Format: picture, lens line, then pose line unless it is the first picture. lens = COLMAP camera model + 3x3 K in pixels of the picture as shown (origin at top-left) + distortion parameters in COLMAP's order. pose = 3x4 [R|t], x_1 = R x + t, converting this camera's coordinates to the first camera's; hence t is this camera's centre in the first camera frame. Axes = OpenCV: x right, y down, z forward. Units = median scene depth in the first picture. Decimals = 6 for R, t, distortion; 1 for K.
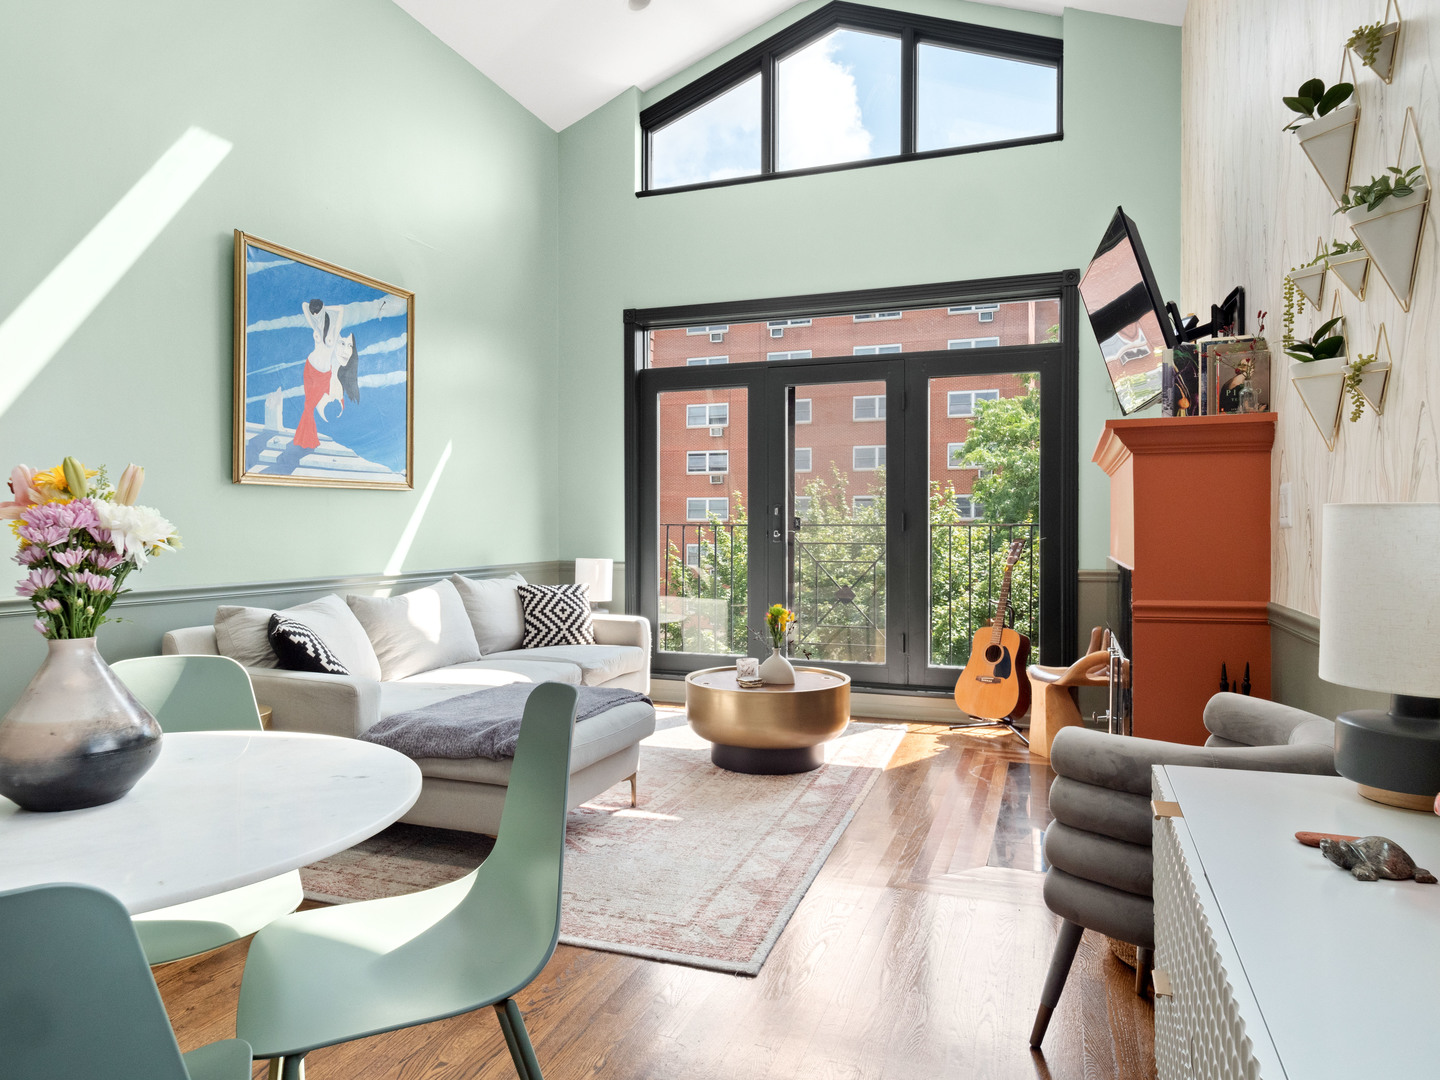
lens RADIAL K [[913.6, 0, 720.0], [0, 913.6, 540.0], [0, 0, 1]] dist [-0.000757, -0.000203]
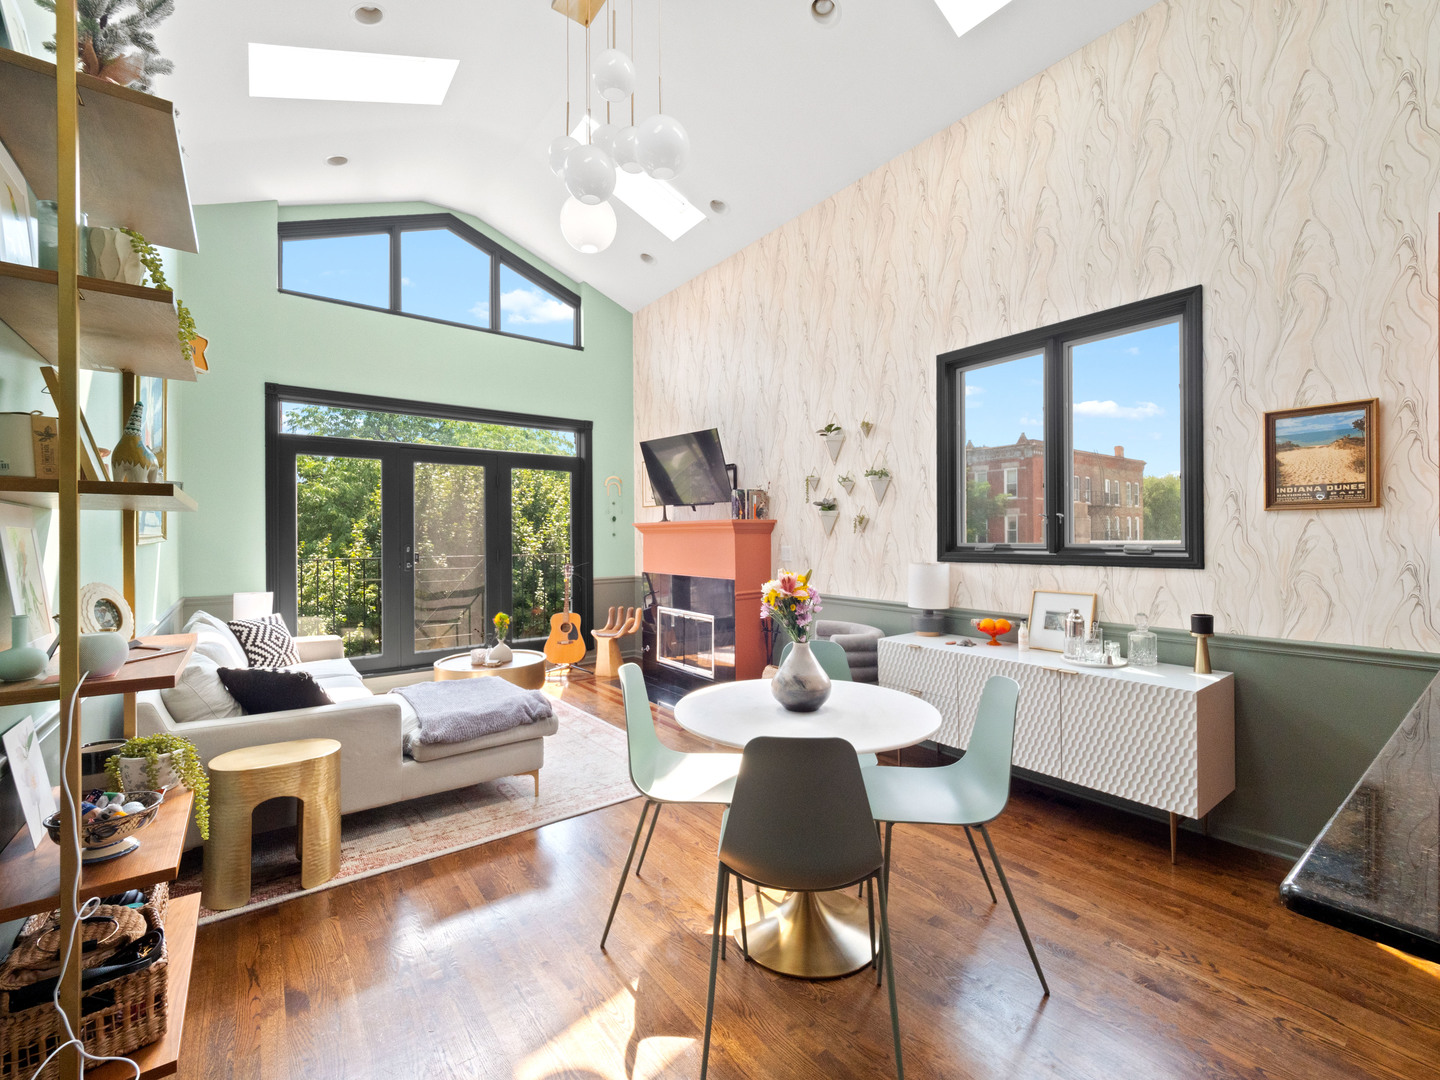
lens RADIAL K [[631.1, 0, 720.0], [0, 631.1, 540.0], [0, 0, 1]] dist [-0.001318, -0.000074]
pose [[0.534227, -0.009265, 0.845290, -0.561138], [0.016066, 0.999871, 0.000806, -0.043141], [-0.845188, 0.013150, 0.534307, 0.068980]]
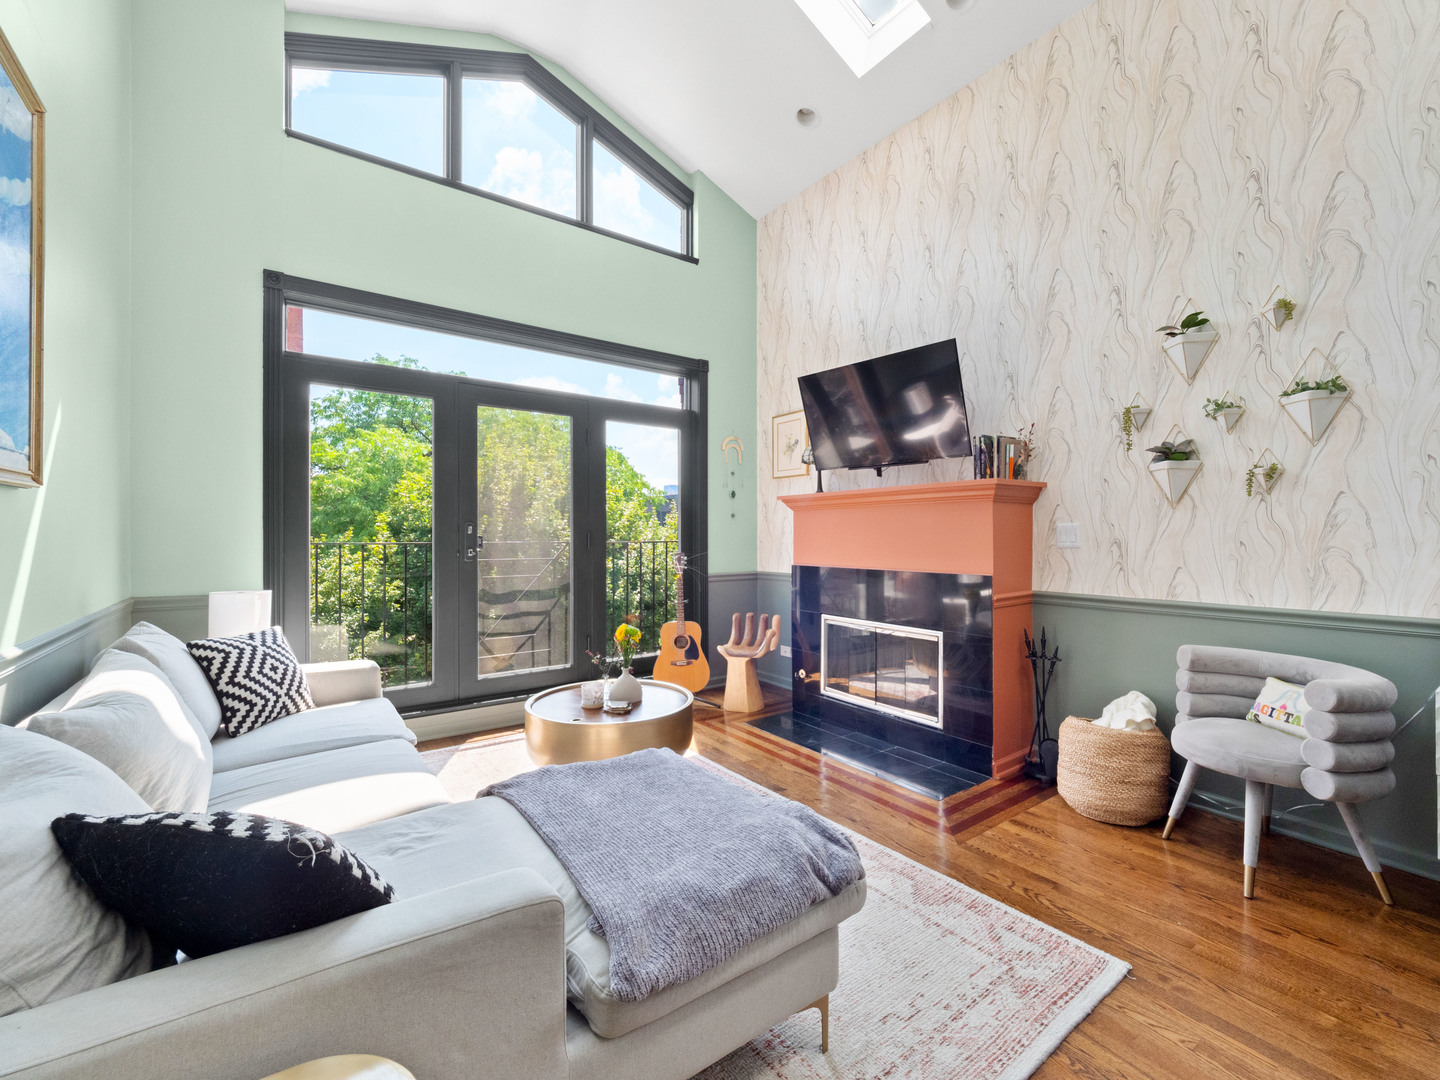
lens RADIAL K [[616.5, 0, 712.2], [0, 616.5, 540.6], [0, 0, 1]] dist [-0.005969, -0.000281]
pose [[0.552814, -0.007273, 0.833273, -0.382079], [0.012057, 0.999927, 0.000729, -0.018723], [-0.833217, 0.009643, 0.552861, 0.455201]]
